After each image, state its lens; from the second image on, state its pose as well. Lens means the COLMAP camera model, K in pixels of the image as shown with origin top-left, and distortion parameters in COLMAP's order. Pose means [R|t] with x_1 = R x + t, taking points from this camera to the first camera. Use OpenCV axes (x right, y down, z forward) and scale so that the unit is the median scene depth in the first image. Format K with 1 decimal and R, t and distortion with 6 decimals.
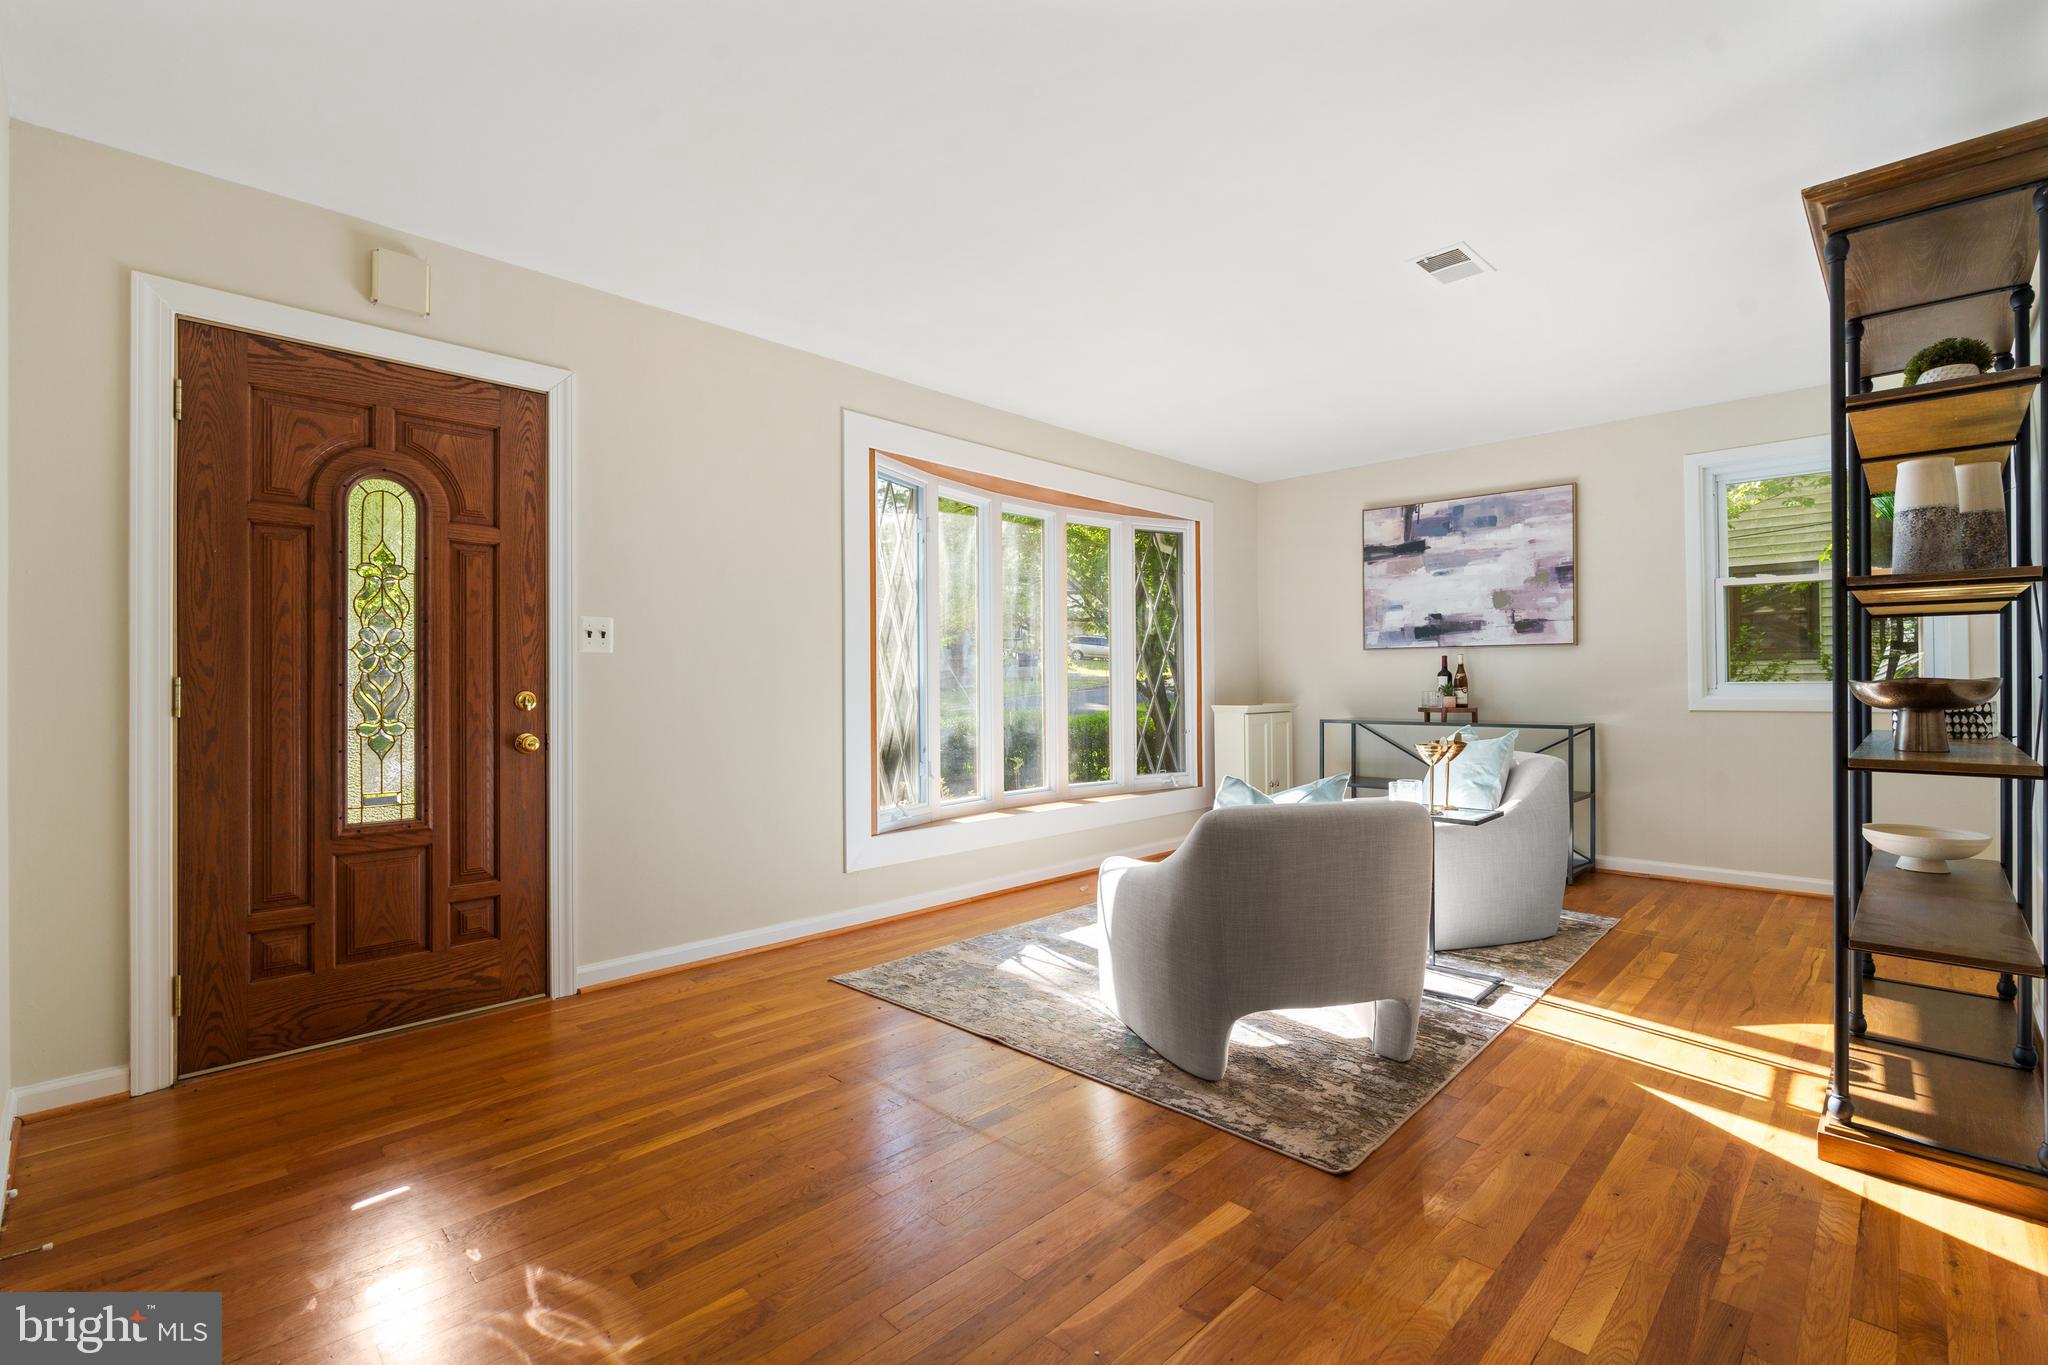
lens RADIAL K [[921.0, 0, 1022.5], [0, 921.0, 682.2], [0, 0, 1]] dist [-0.002470, -0.000067]
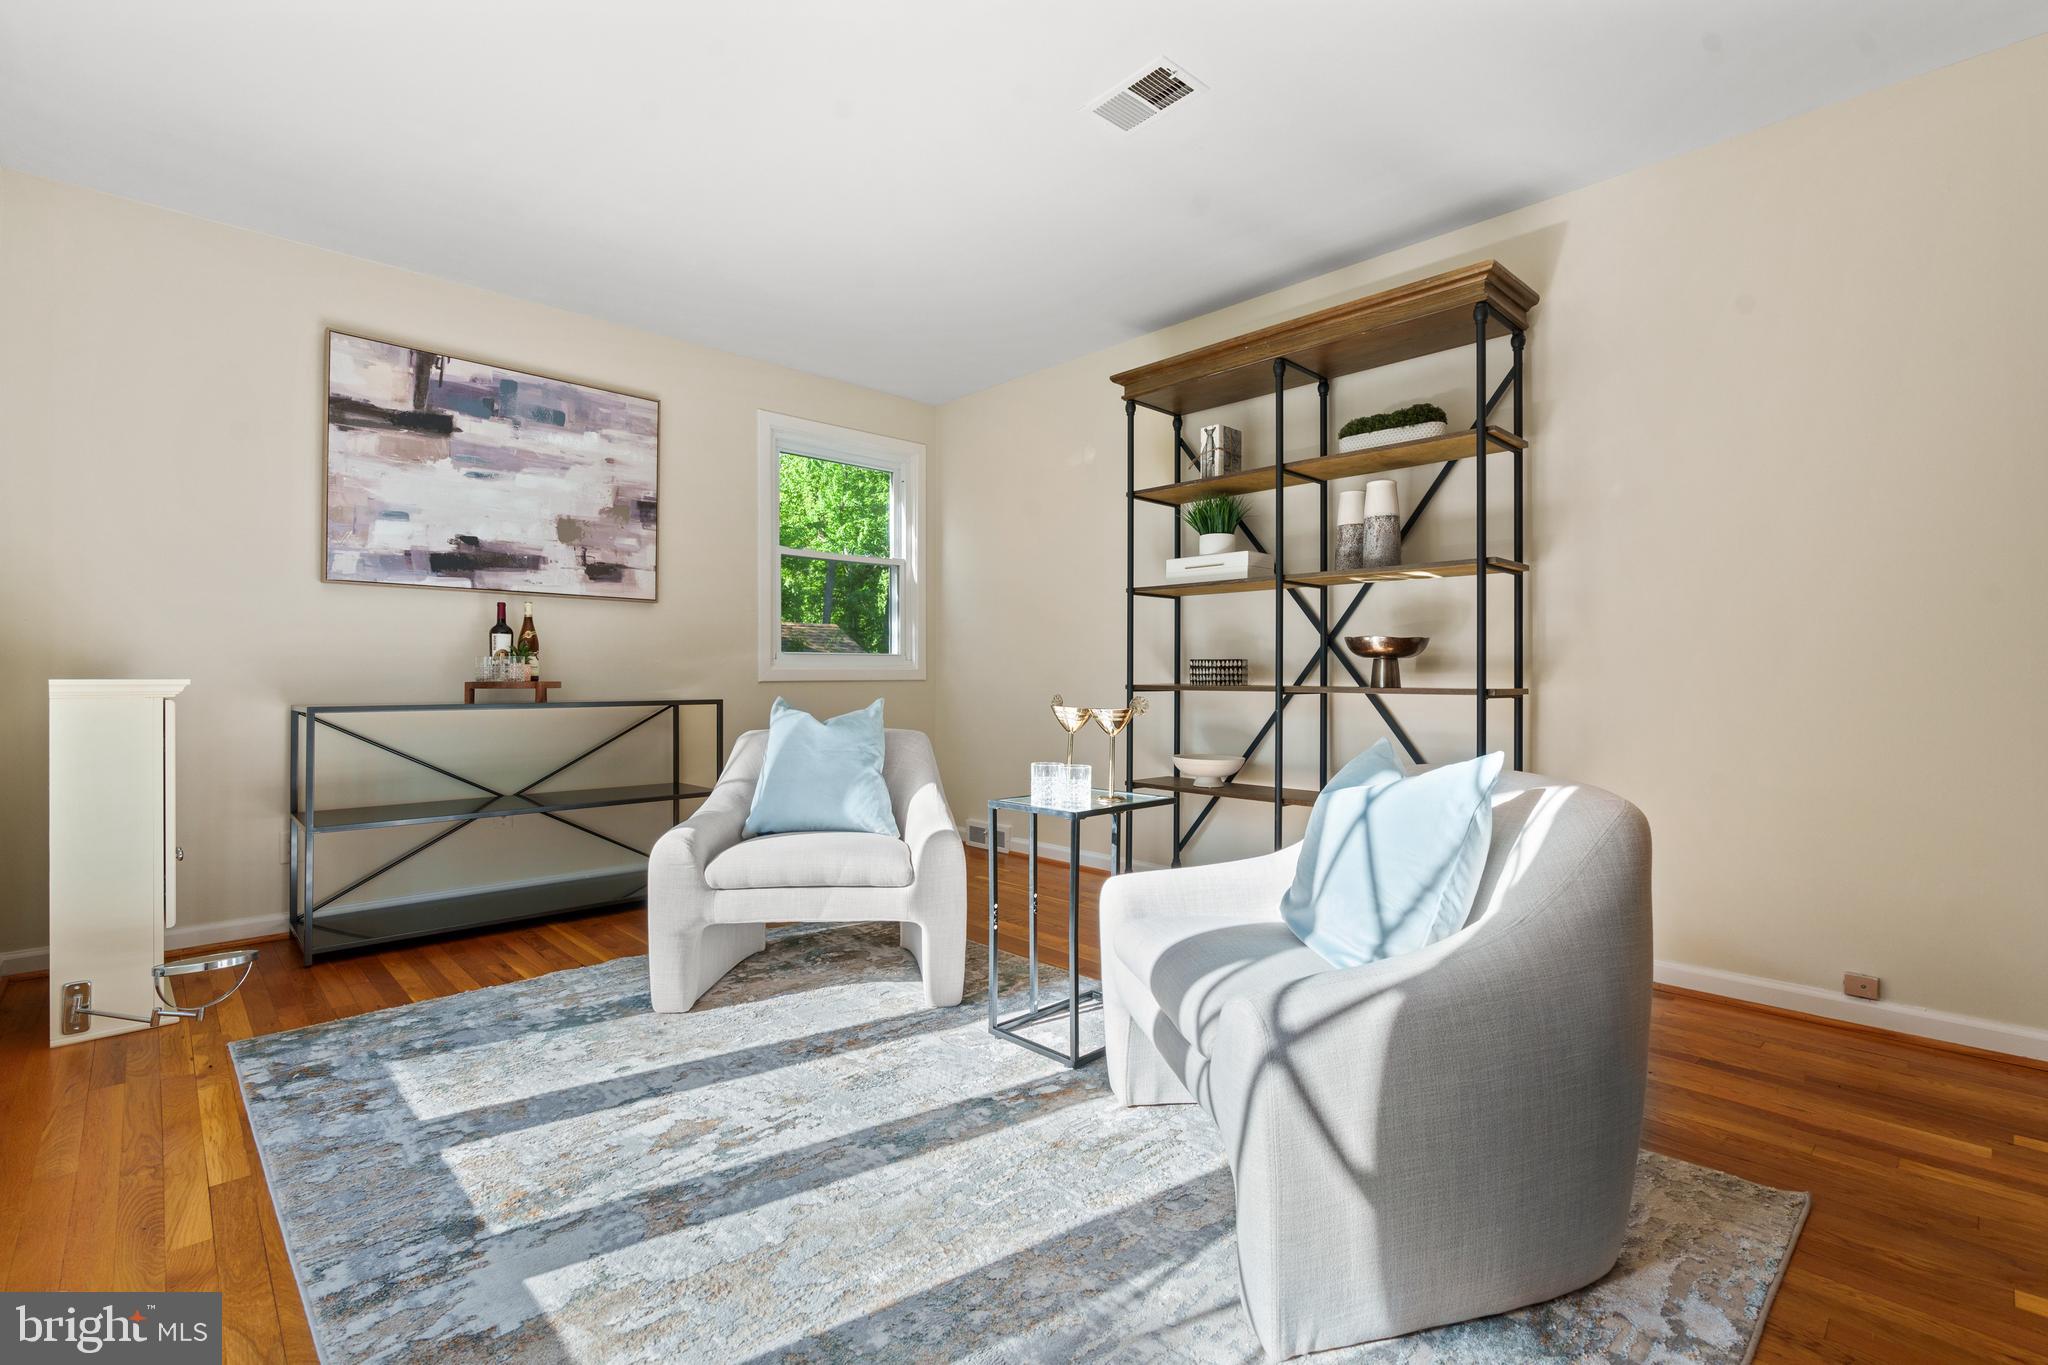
lens RADIAL K [[921.0, 0, 1022.4], [0, 921.0, 675.0], [0, 0, 1]] dist [-0.002470, -0.000067]
pose [[0.036610, 0.008037, 0.999297, -0.179900], [-0.000337, 0.999968, -0.008030, 0.027777], [-0.999330, -0.000043, 0.036611, 0.605206]]
